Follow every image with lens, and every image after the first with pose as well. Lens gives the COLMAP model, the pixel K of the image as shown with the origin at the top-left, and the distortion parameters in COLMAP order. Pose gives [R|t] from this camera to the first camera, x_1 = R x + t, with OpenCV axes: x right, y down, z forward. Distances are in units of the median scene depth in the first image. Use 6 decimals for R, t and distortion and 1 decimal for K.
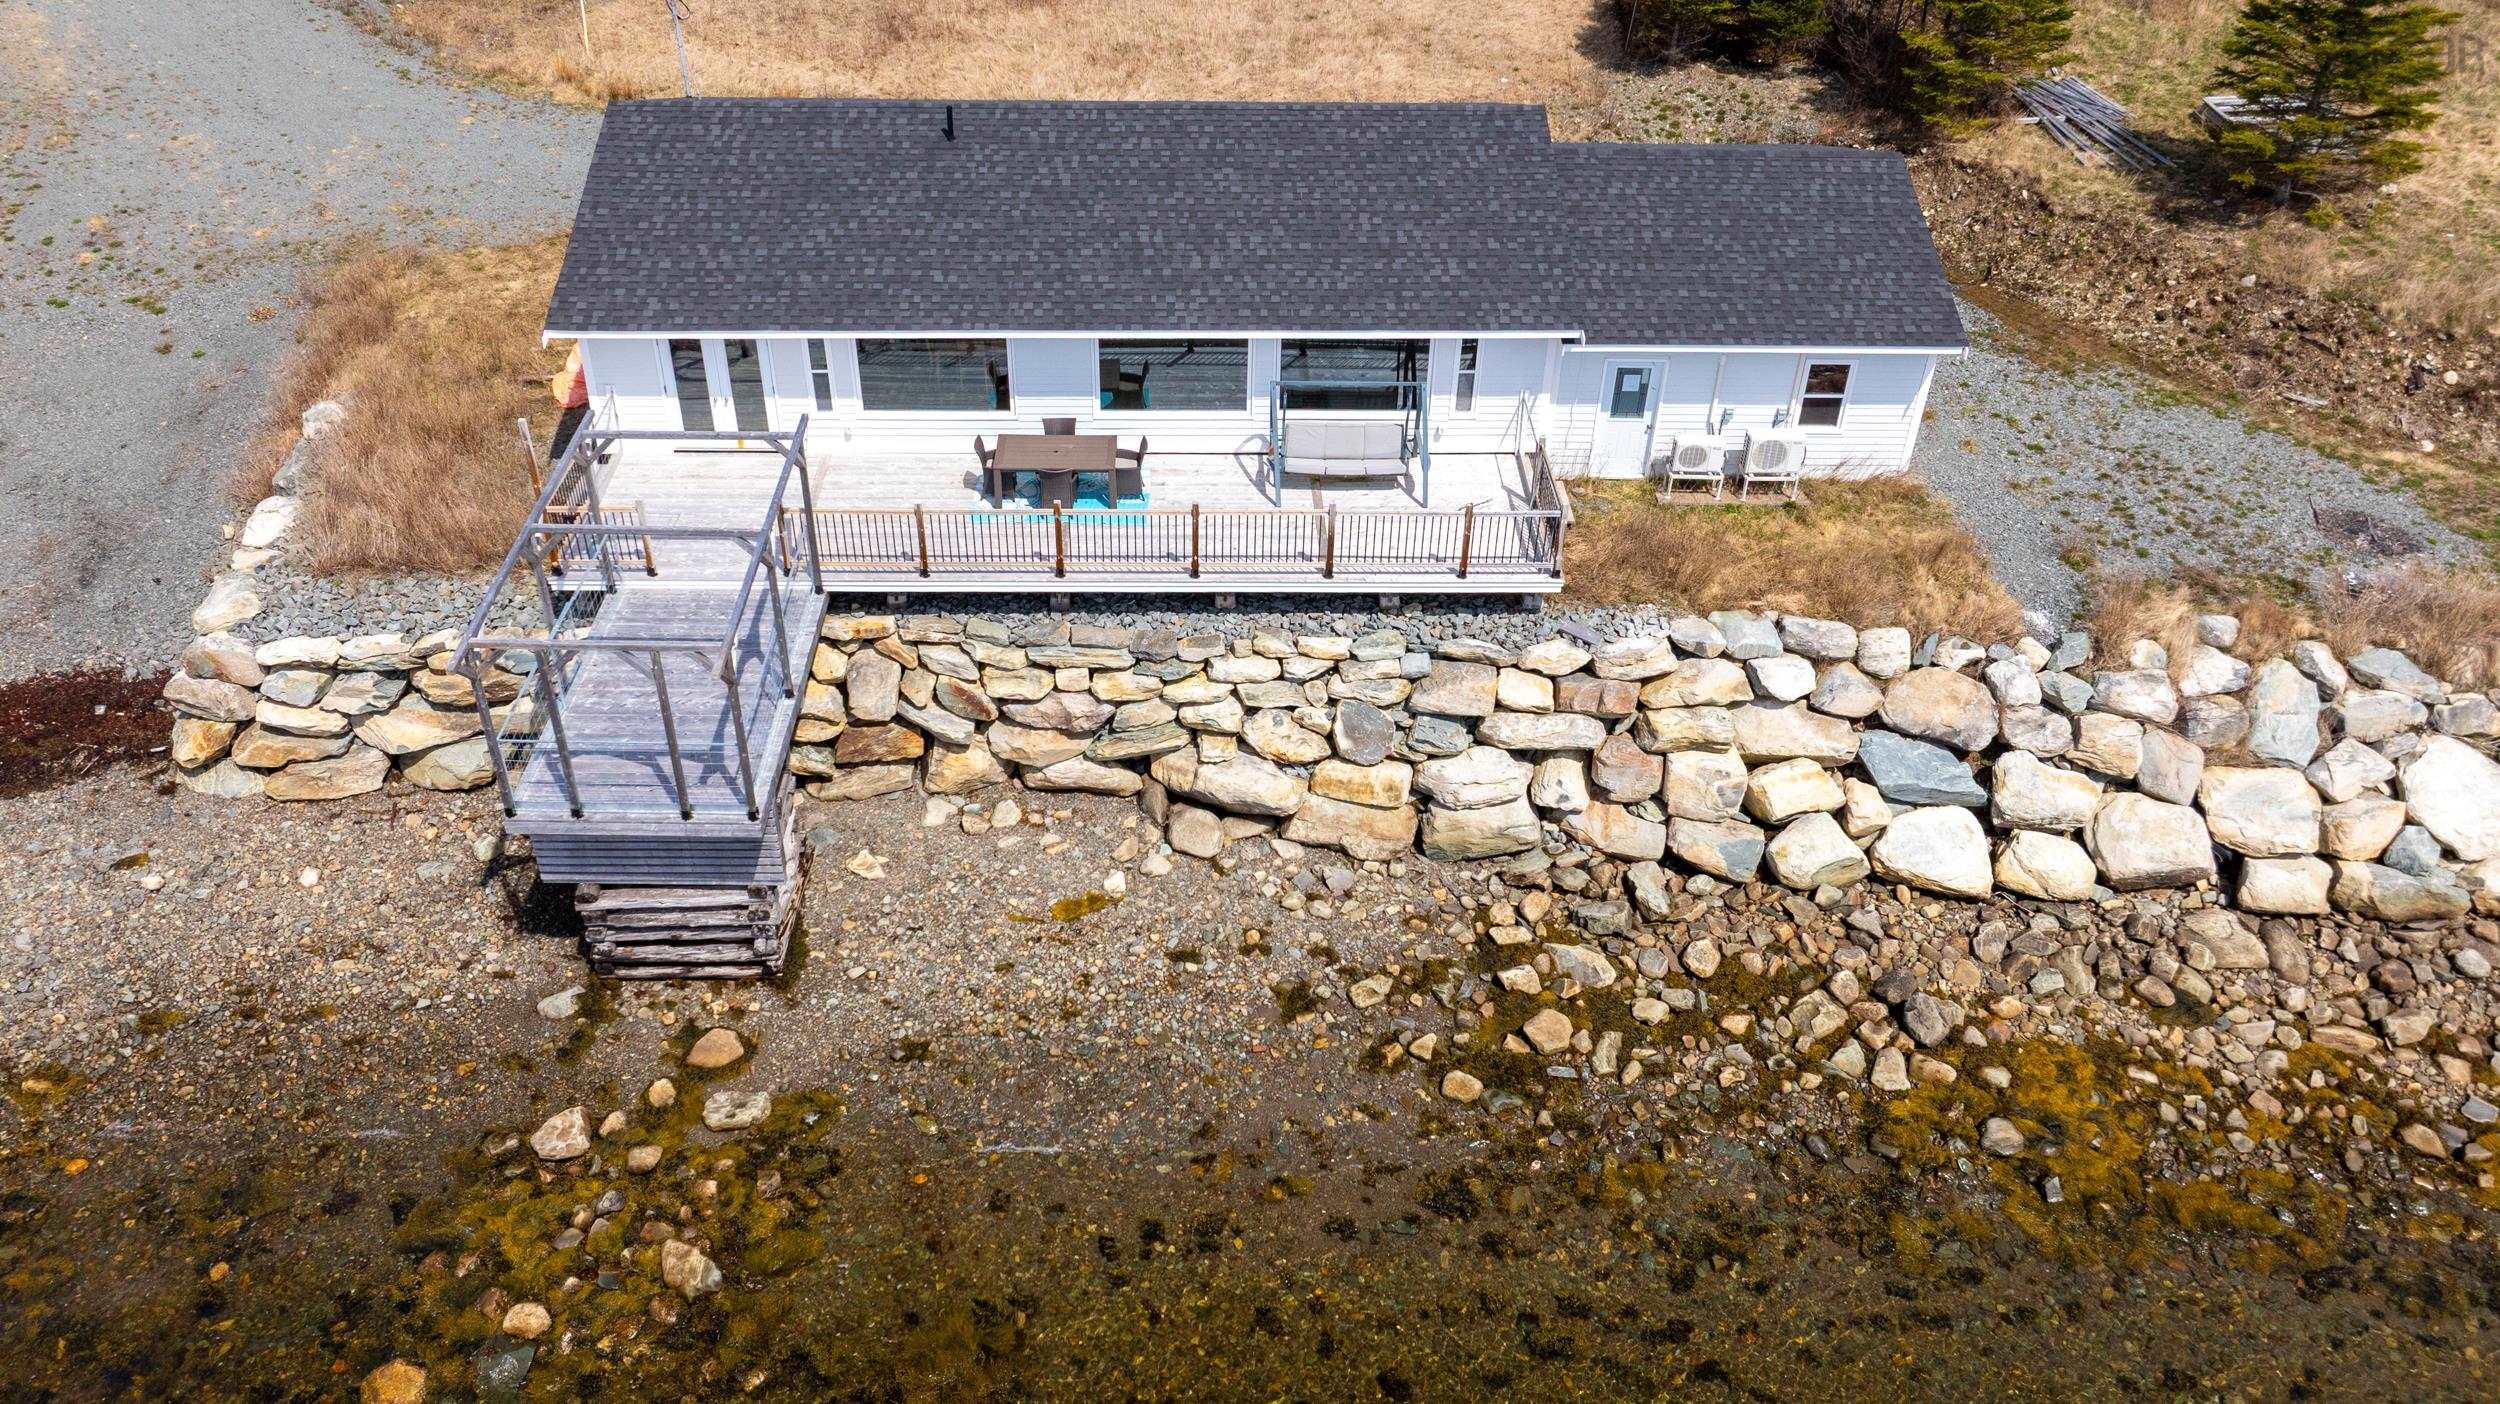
lens RADIAL K [[1859.5, 0, 1250.0], [0, 1859.5, 702.0], [0, 0, 1]] dist [-0.024385, 0.002845]
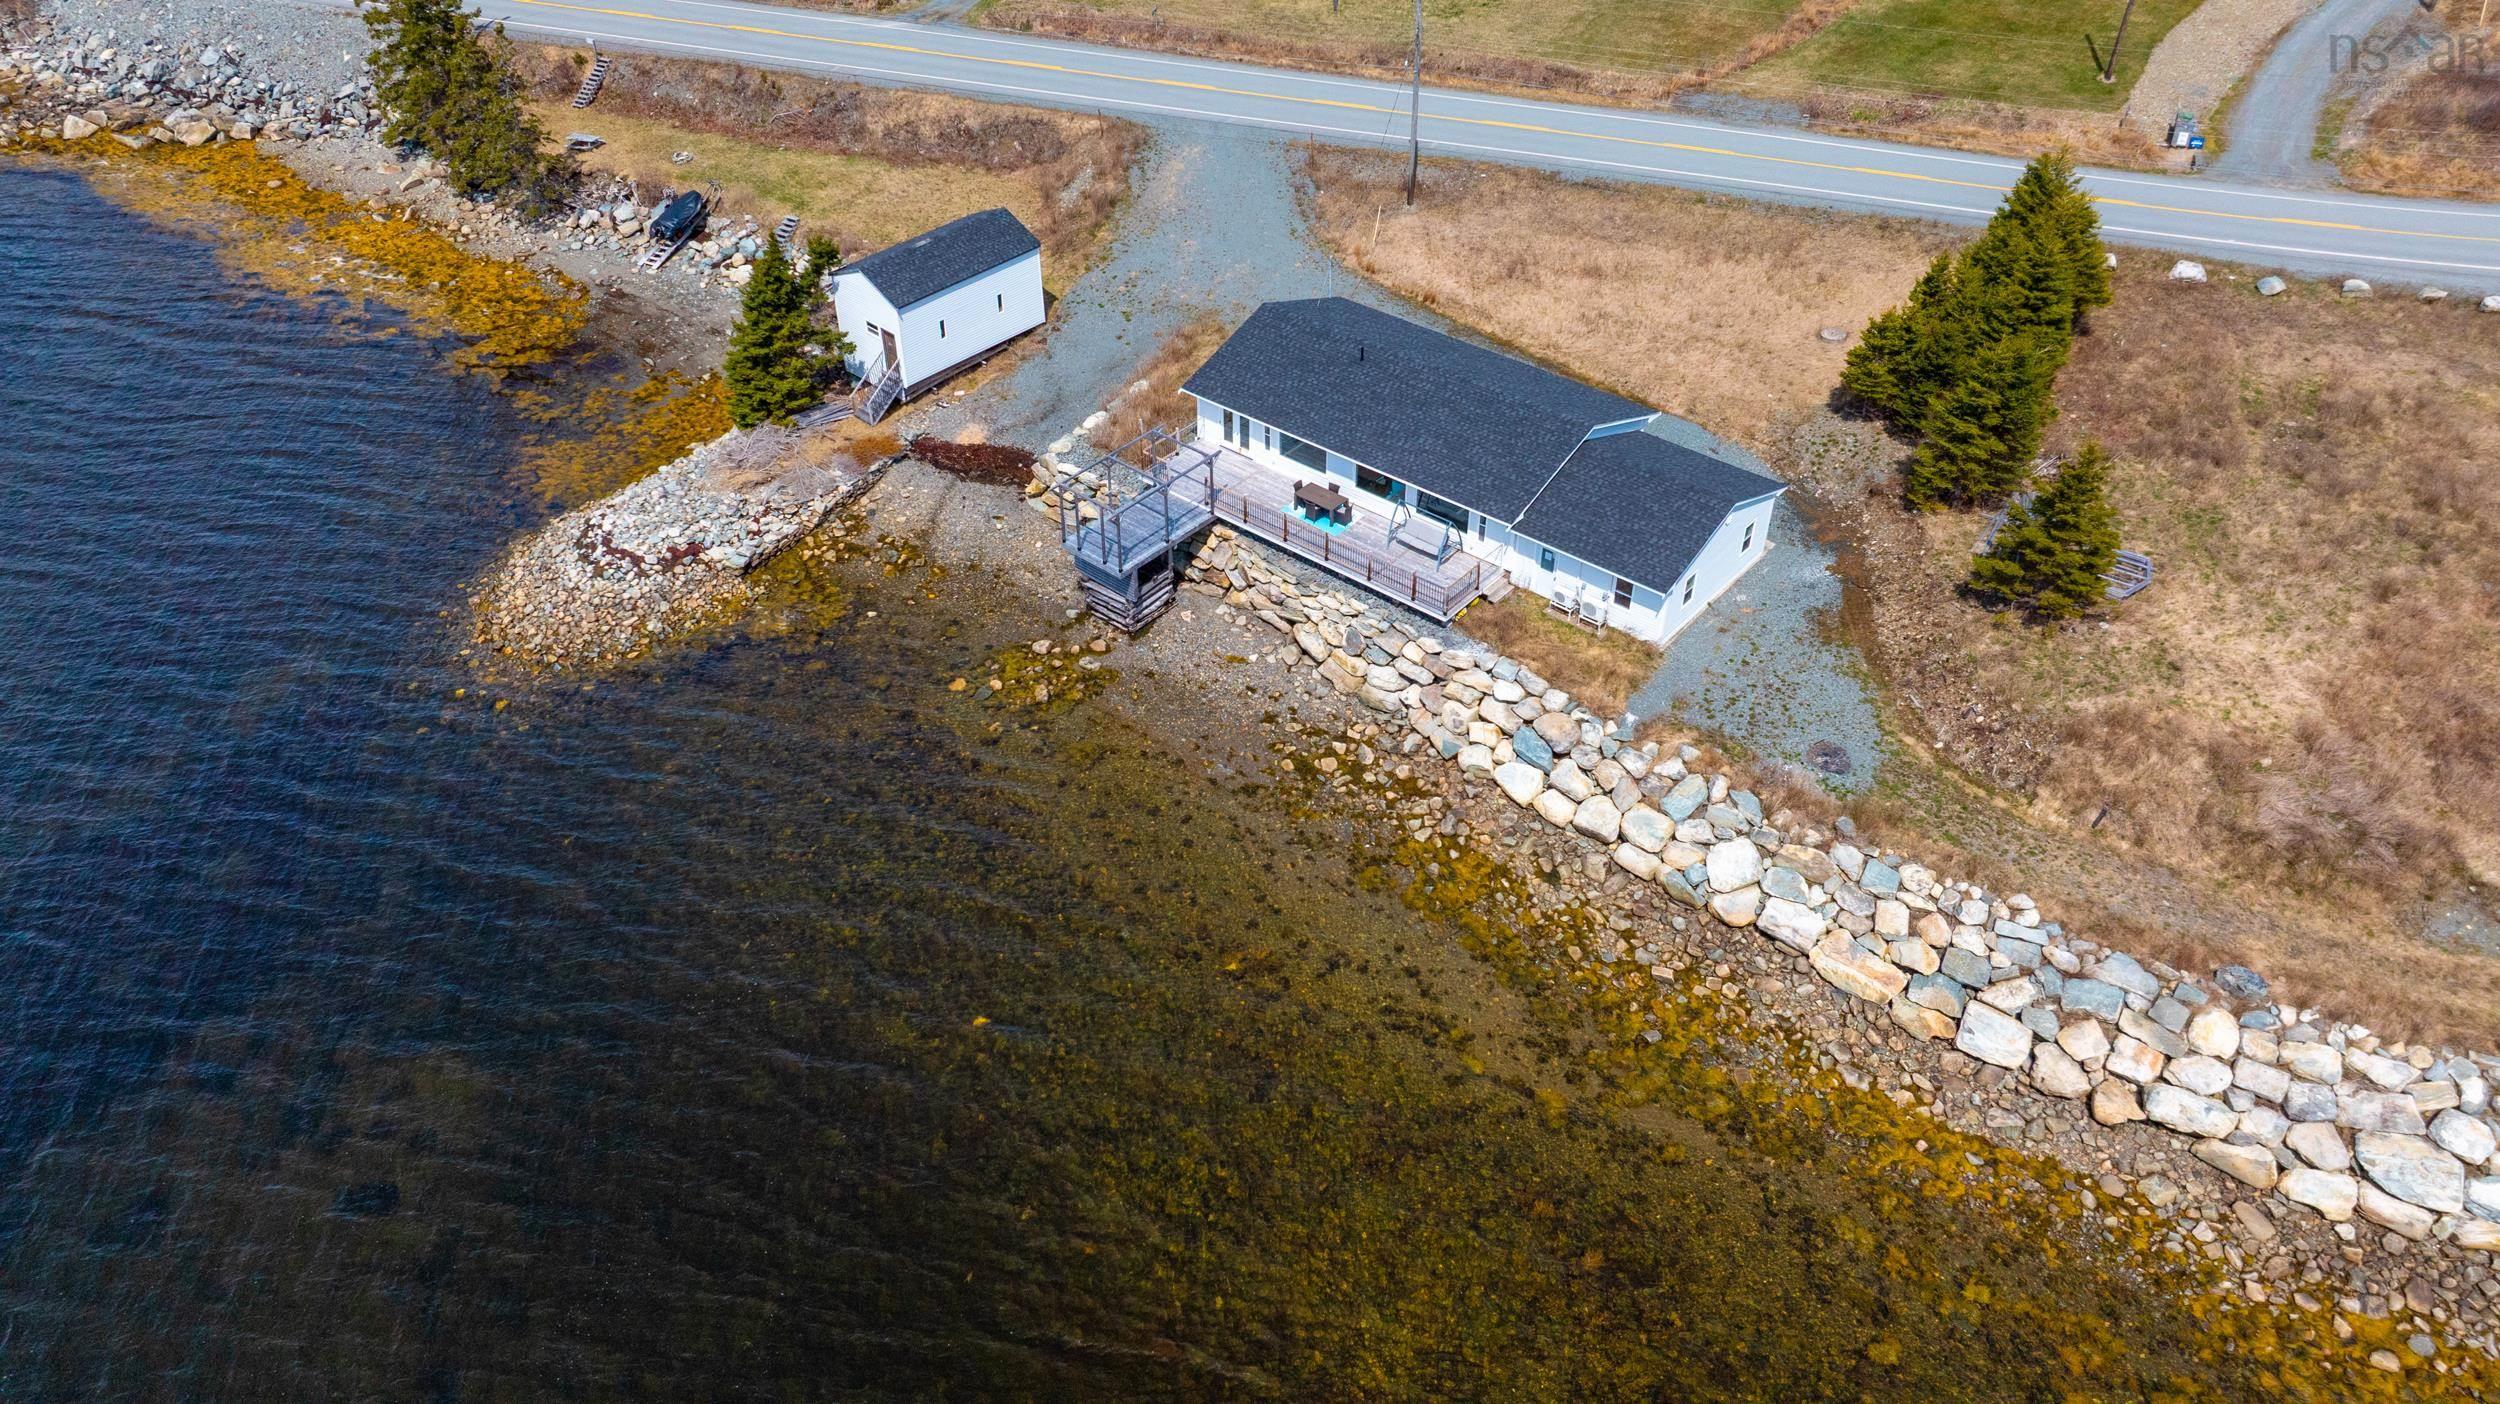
lens RADIAL K [[1737.4, 0, 1250.0], [0, 1737.4, 702.0], [0, 0, 1]] dist [-0.019529, -0.000376]
pose [[0.745727, 0.403146, -0.530439, 1.215335], [-0.381168, 0.911143, 0.156619, -0.220810], [0.546446, 0.085391, 0.833130, -1.001694]]
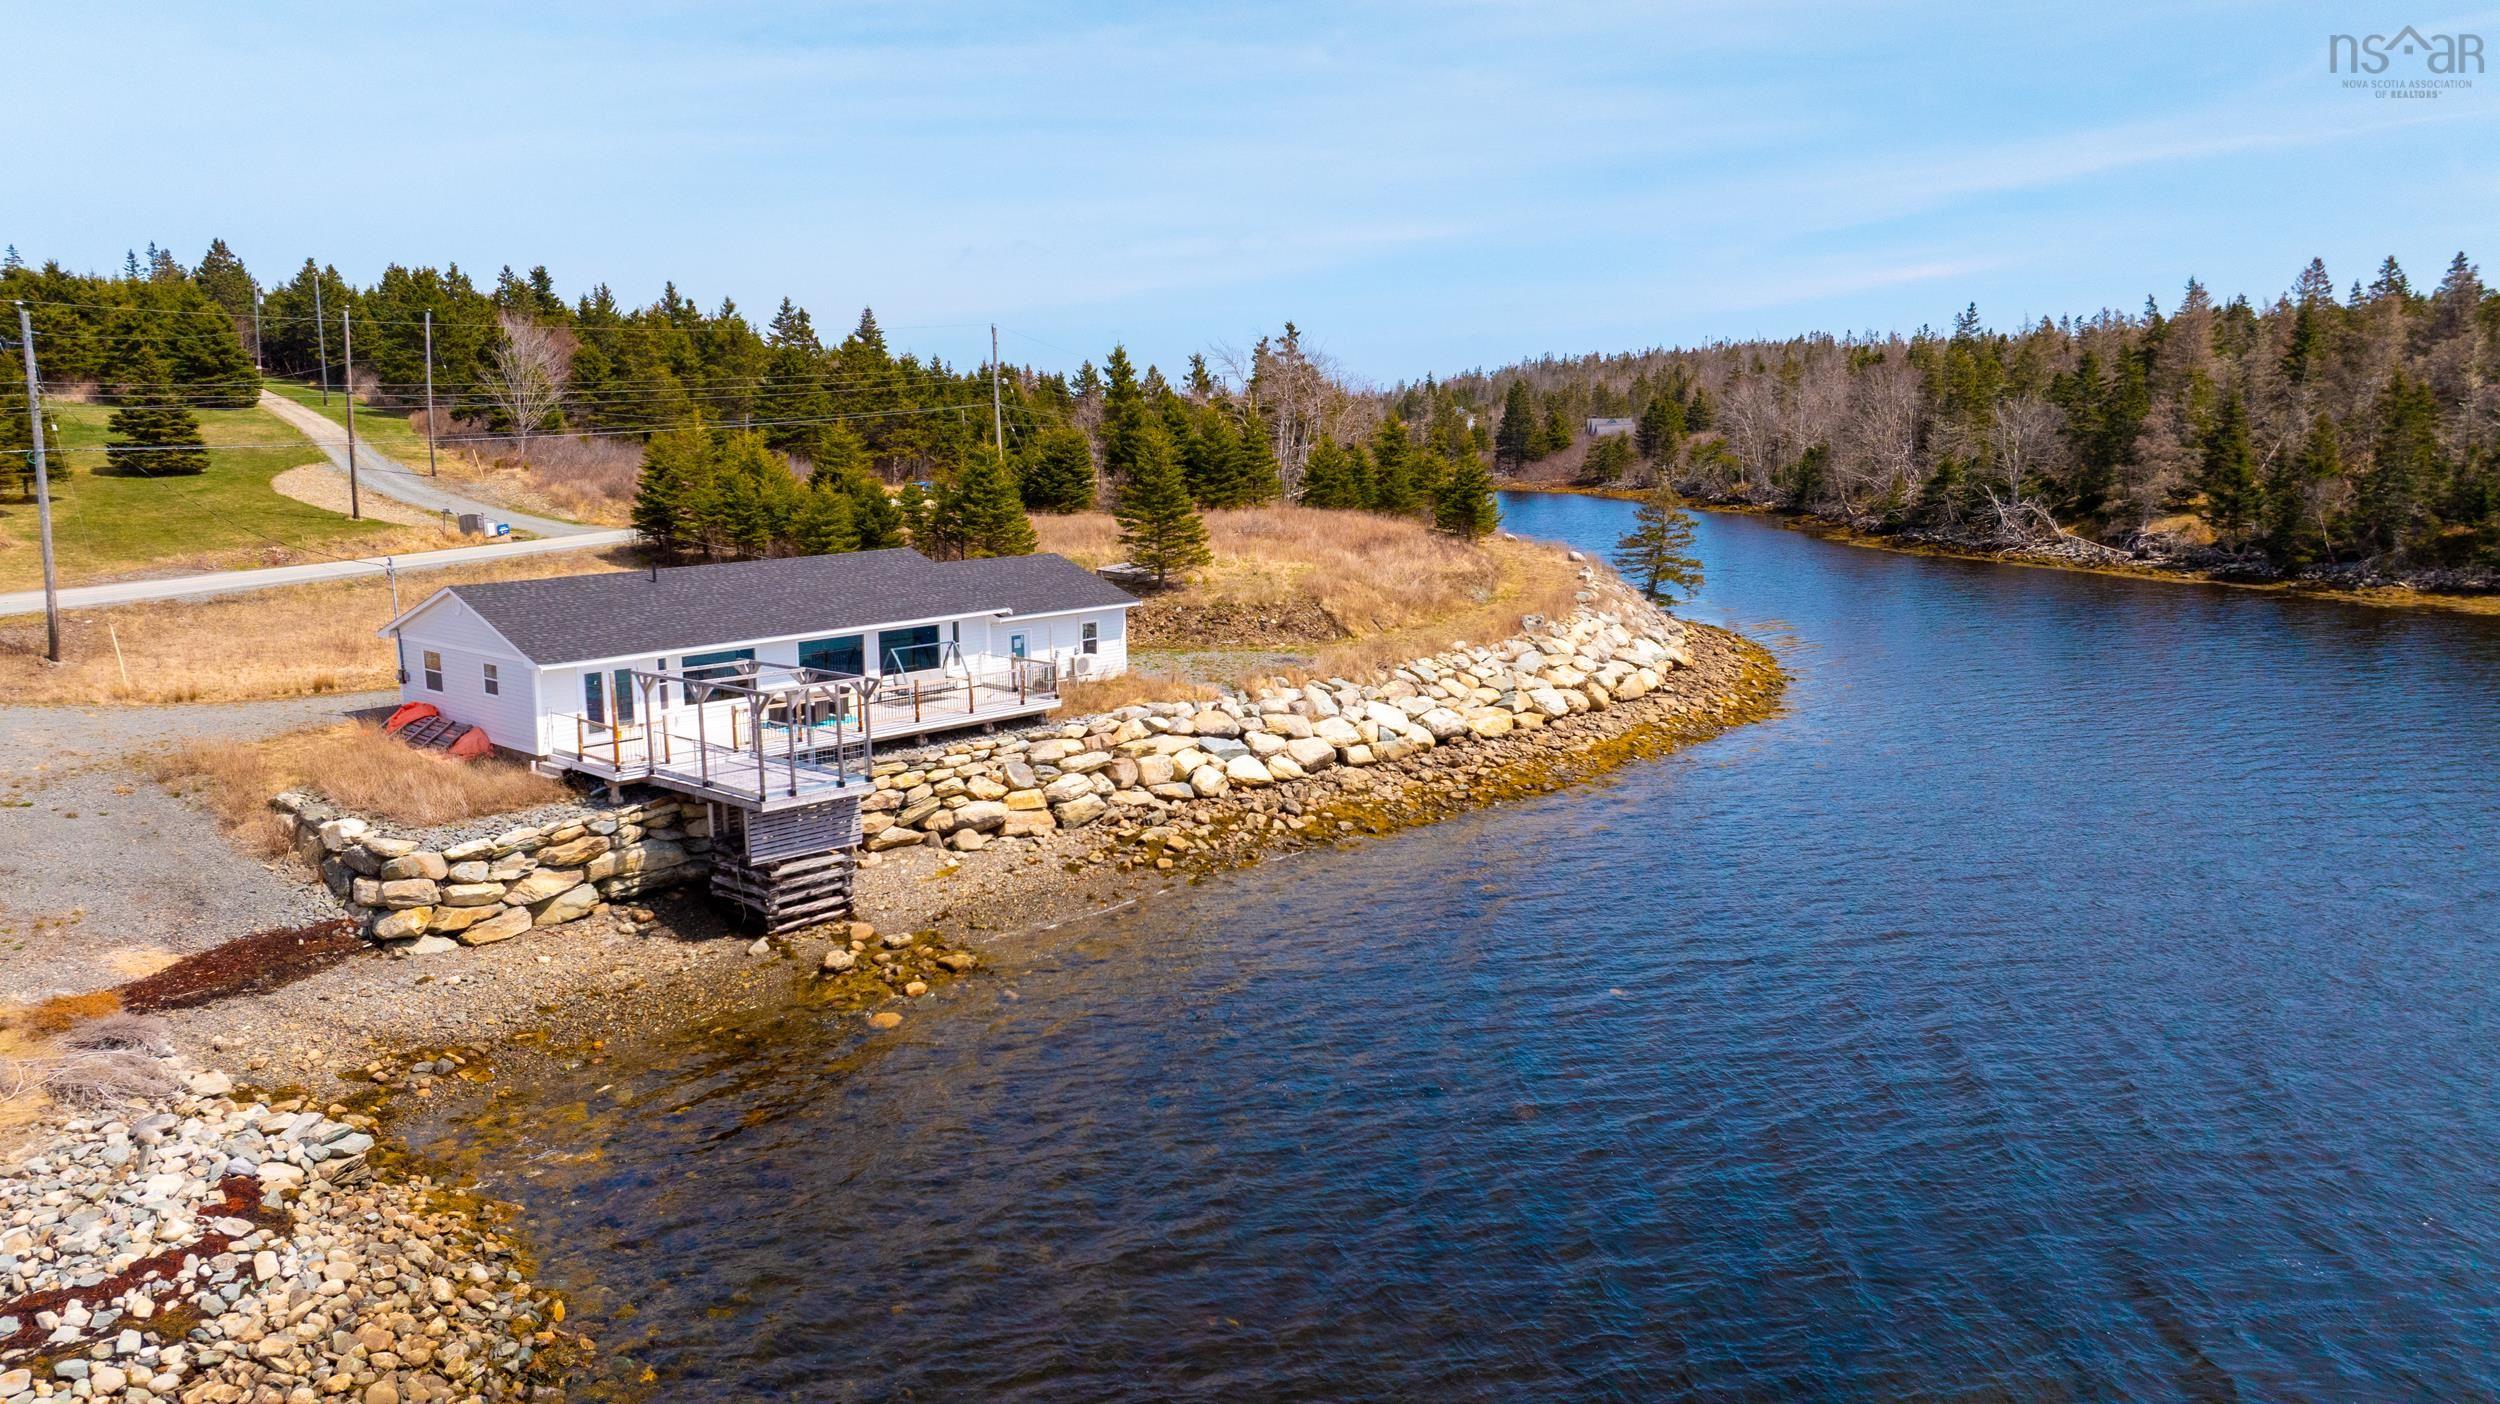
lens RADIAL K [[1737.4, 0, 1250.0], [0, 1737.4, 702.0], [0, 0, 1]] dist [-0.019529, -0.000376]
pose [[0.695048, -0.145345, 0.704119, -1.067043], [0.445206, 0.856003, -0.262774, 0.548483], [-0.564535, 0.496118, 0.659672, -0.415553]]
